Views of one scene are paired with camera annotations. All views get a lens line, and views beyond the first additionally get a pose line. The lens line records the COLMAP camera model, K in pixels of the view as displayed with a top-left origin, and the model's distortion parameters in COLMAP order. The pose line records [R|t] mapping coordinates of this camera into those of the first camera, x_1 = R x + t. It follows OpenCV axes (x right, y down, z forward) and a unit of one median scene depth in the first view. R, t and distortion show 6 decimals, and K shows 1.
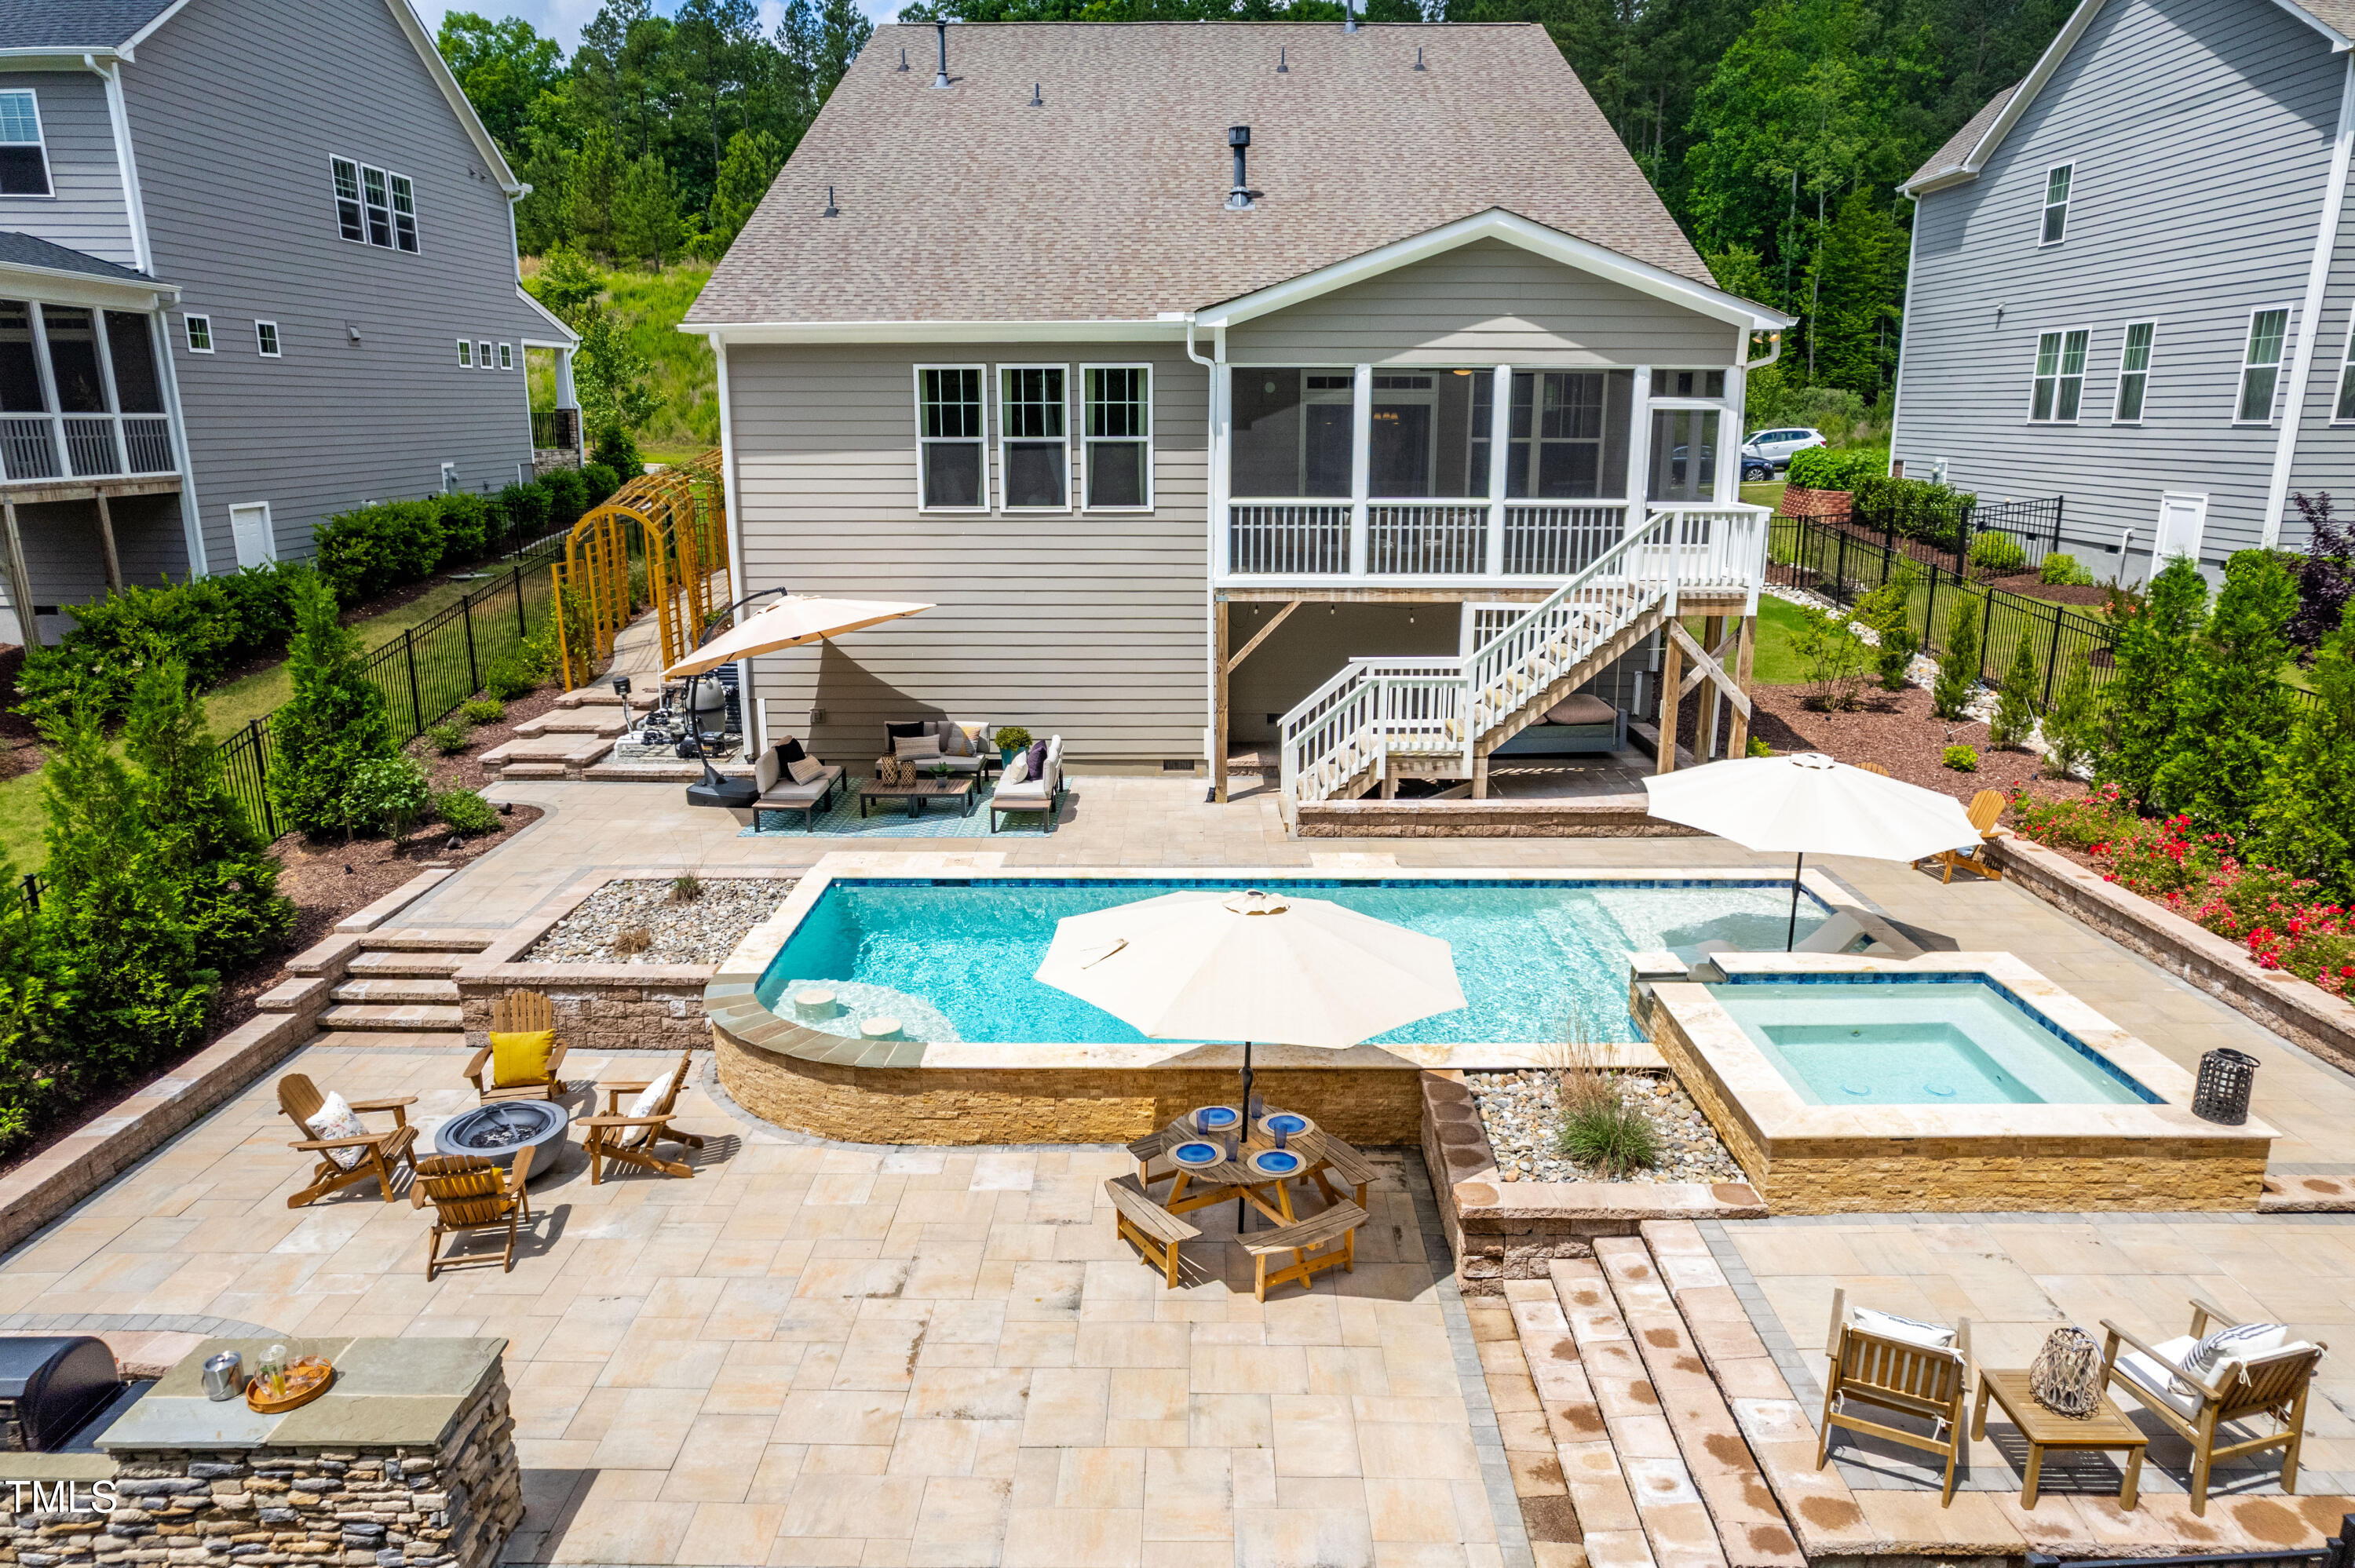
lens RADIAL K [[1501.4, 0, 1183.6], [0, 1501.4, 803.4], [0, 0, 1]] dist [-0.067432, 0.063895]
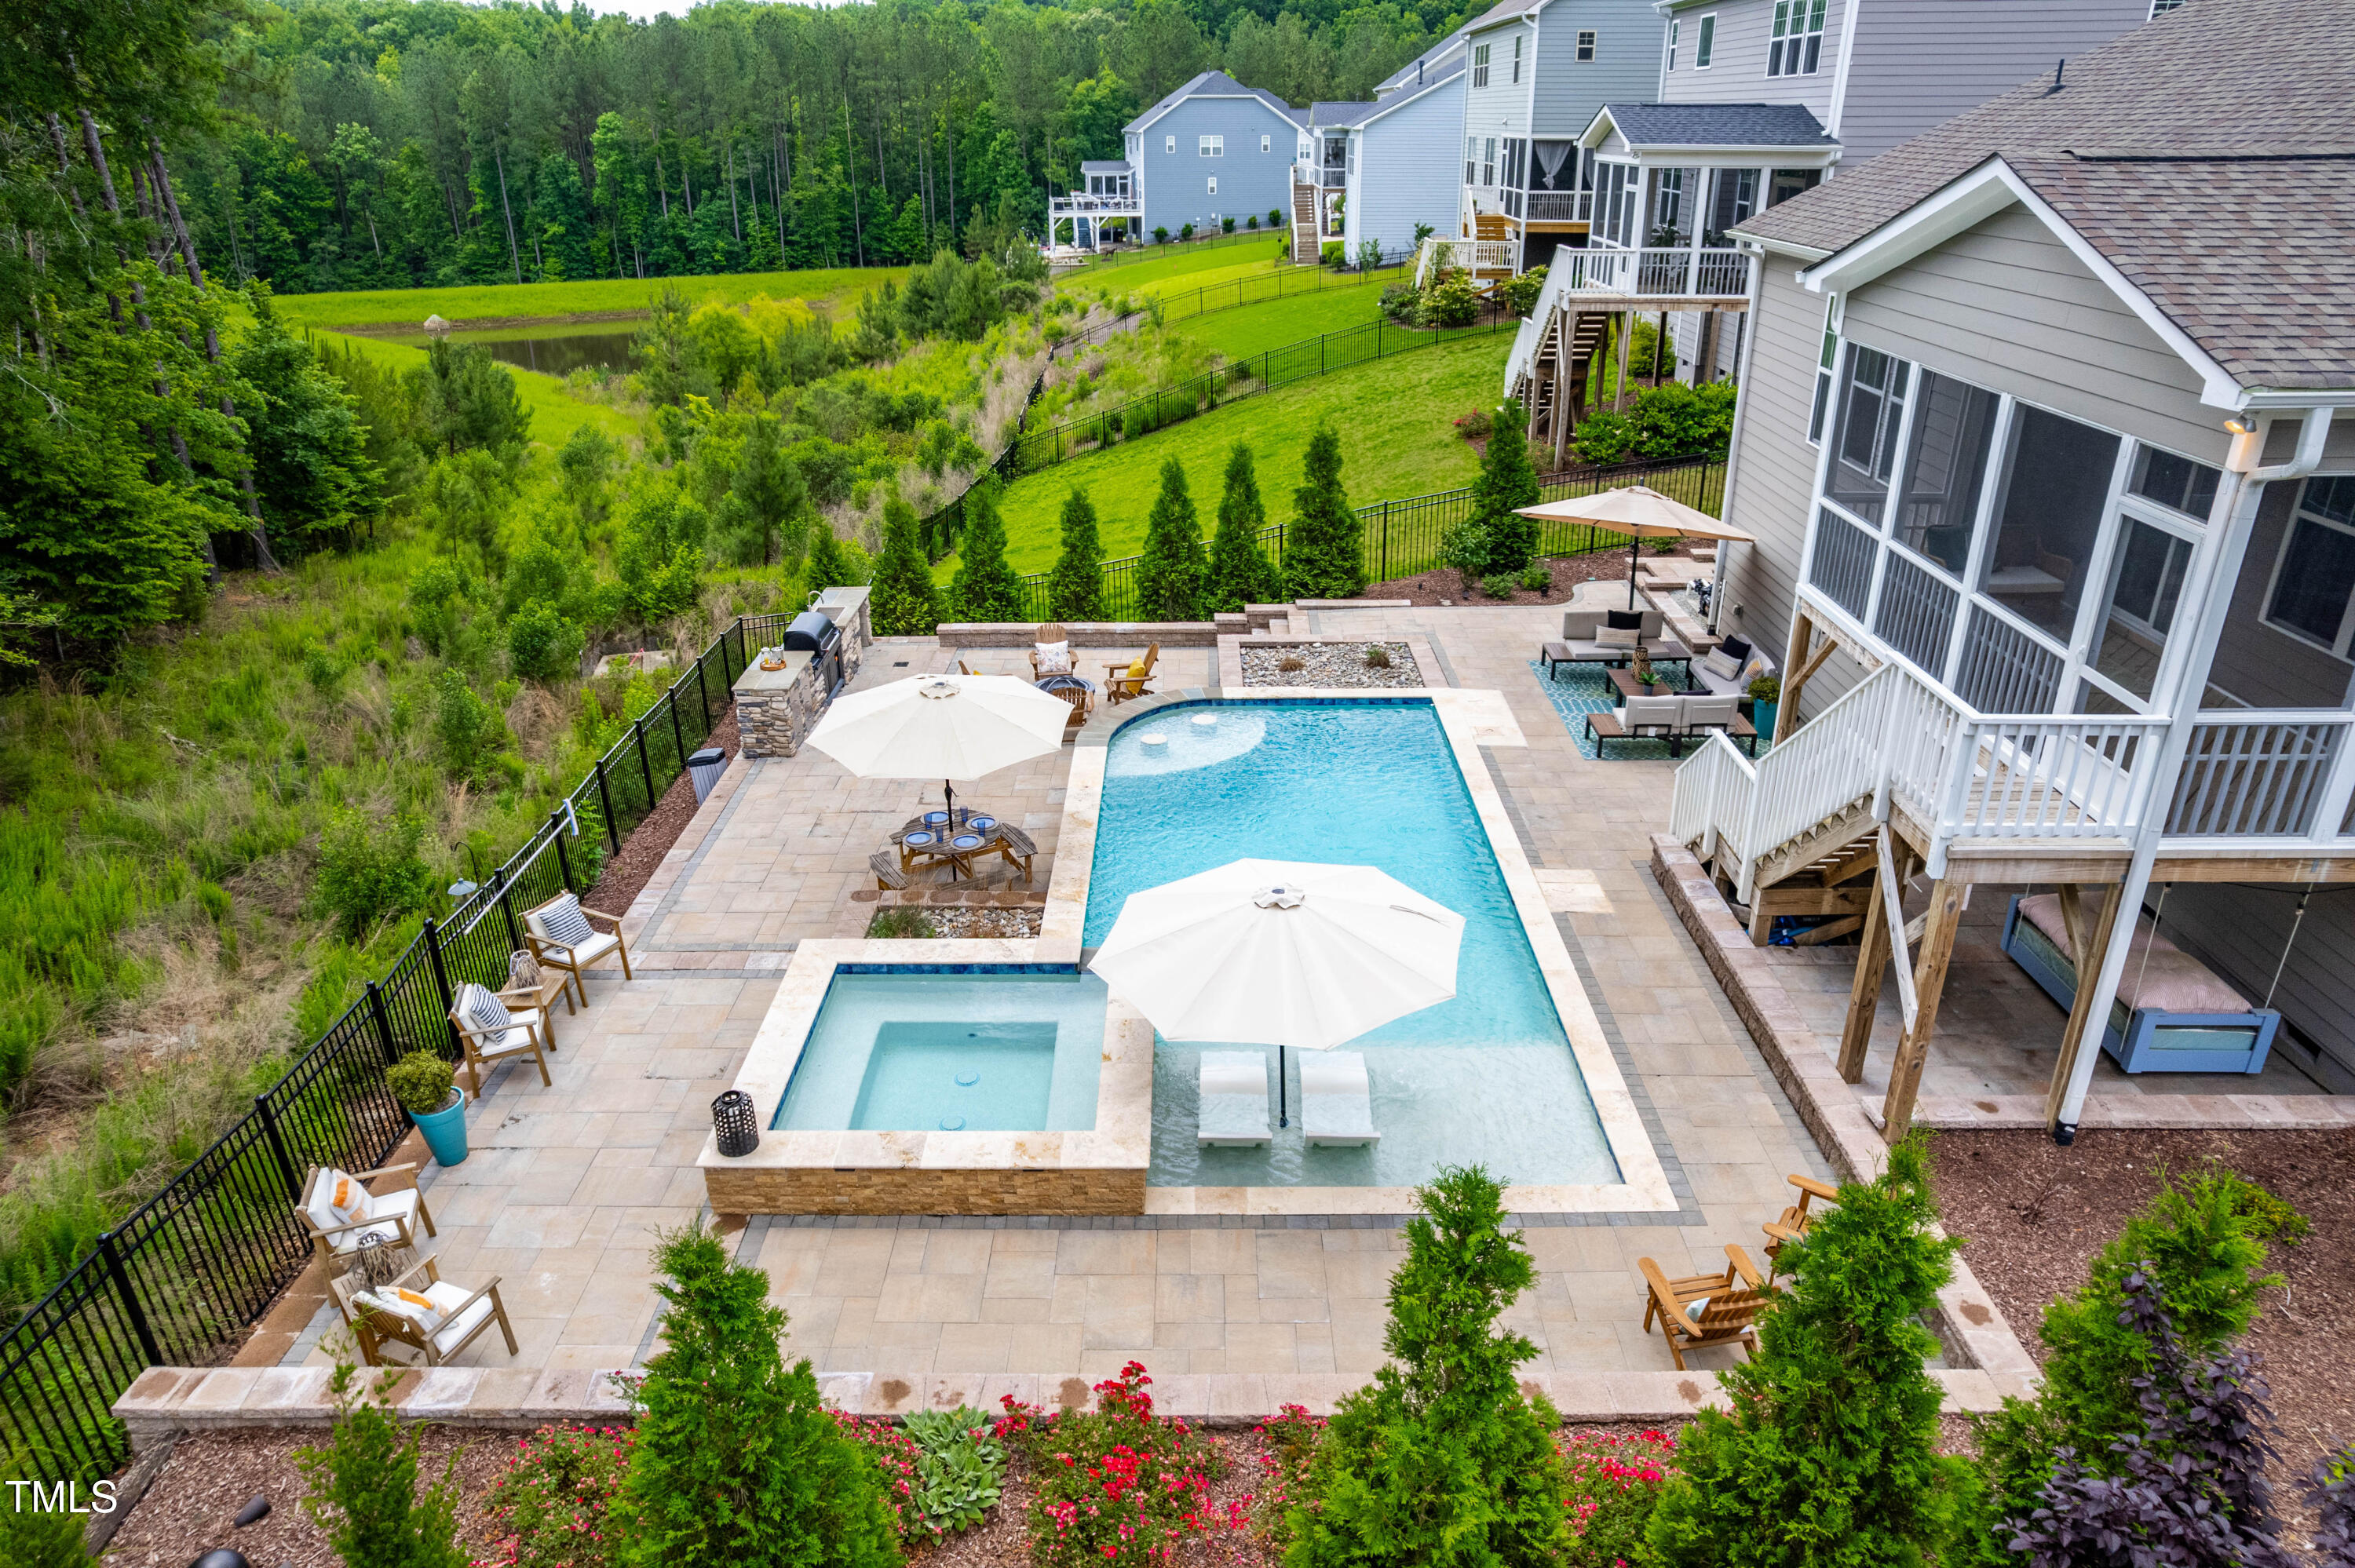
lens RADIAL K [[1521.3, 0, 1177.5], [0, 1521.3, 784.0], [0, 0, 1]] dist [-0.074204, 0.062521]
pose [[0.000032, 0.407211, -0.913334, 0.846136], [-0.250070, 0.884318, 0.394266, -0.295765], [0.968228, 0.228385, 0.101860, 0.588961]]
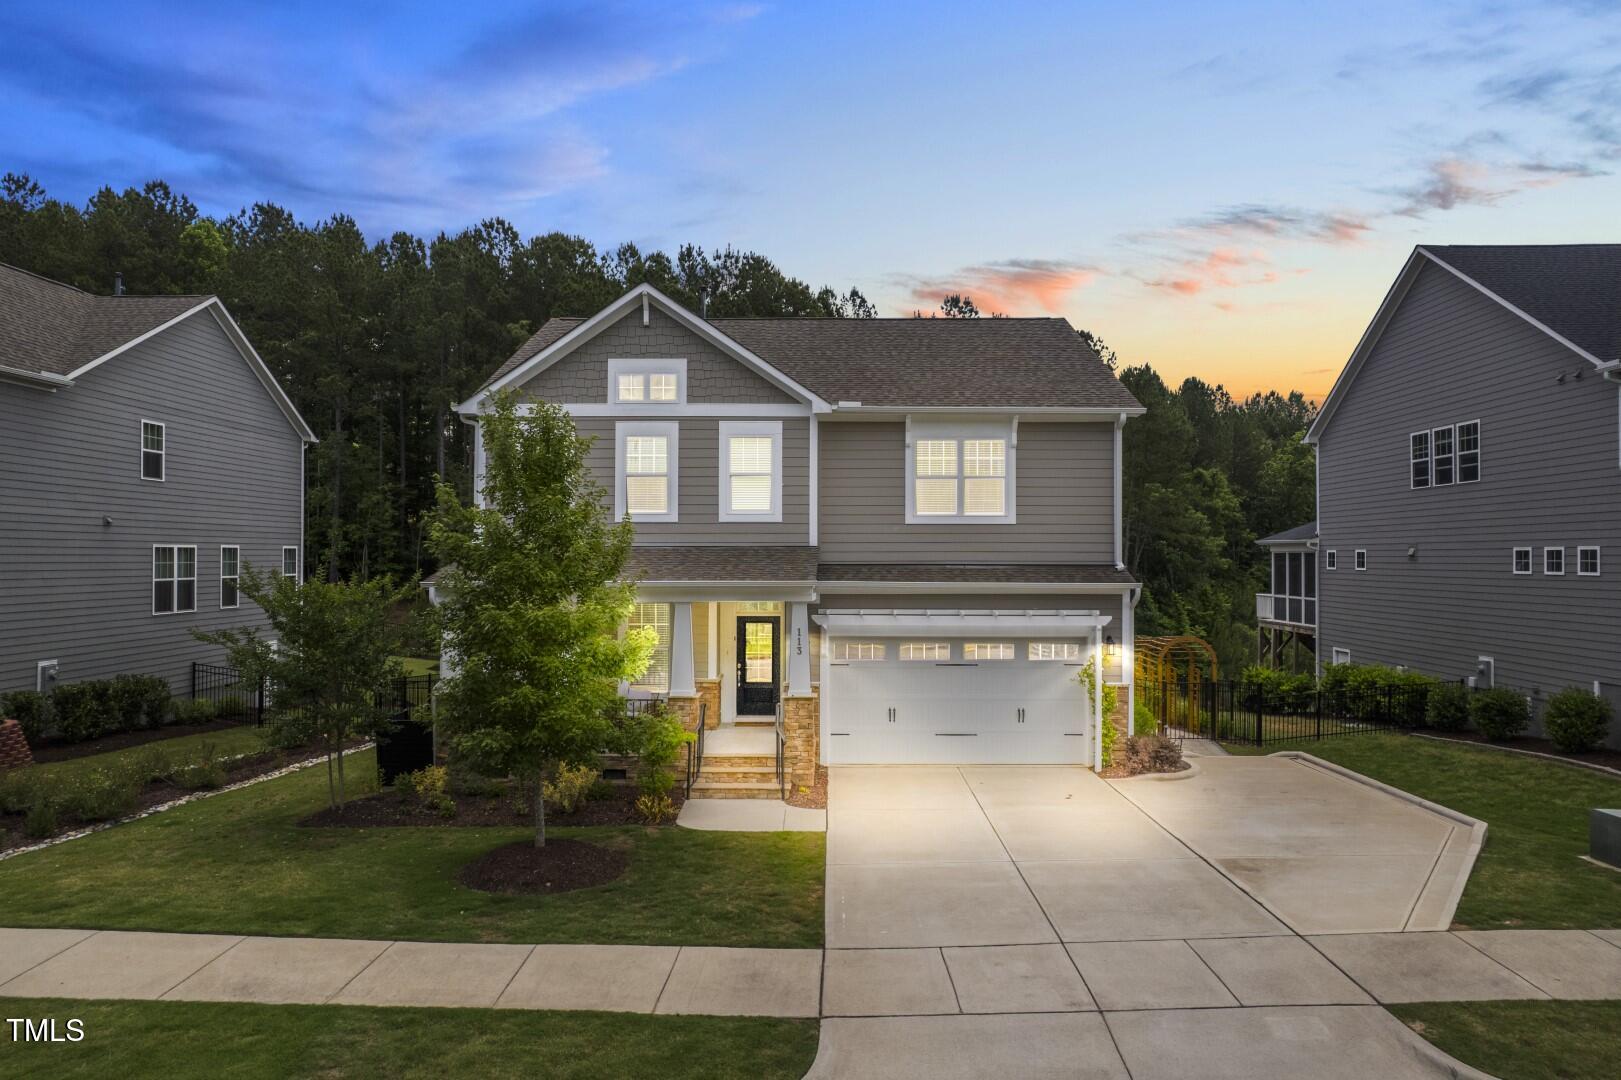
lens RADIAL K [[1033.6, 0, 814.7], [0, 1033.6, 553.4], [0, 0, 1]] dist [-0.067432, 0.063895]
pose [[-0.999979, -0.001589, 0.006272, 0.004873], [0.000043, 0.967738, 0.251958, -0.887013], [-0.006470, 0.251953, -0.967718, 3.068837]]
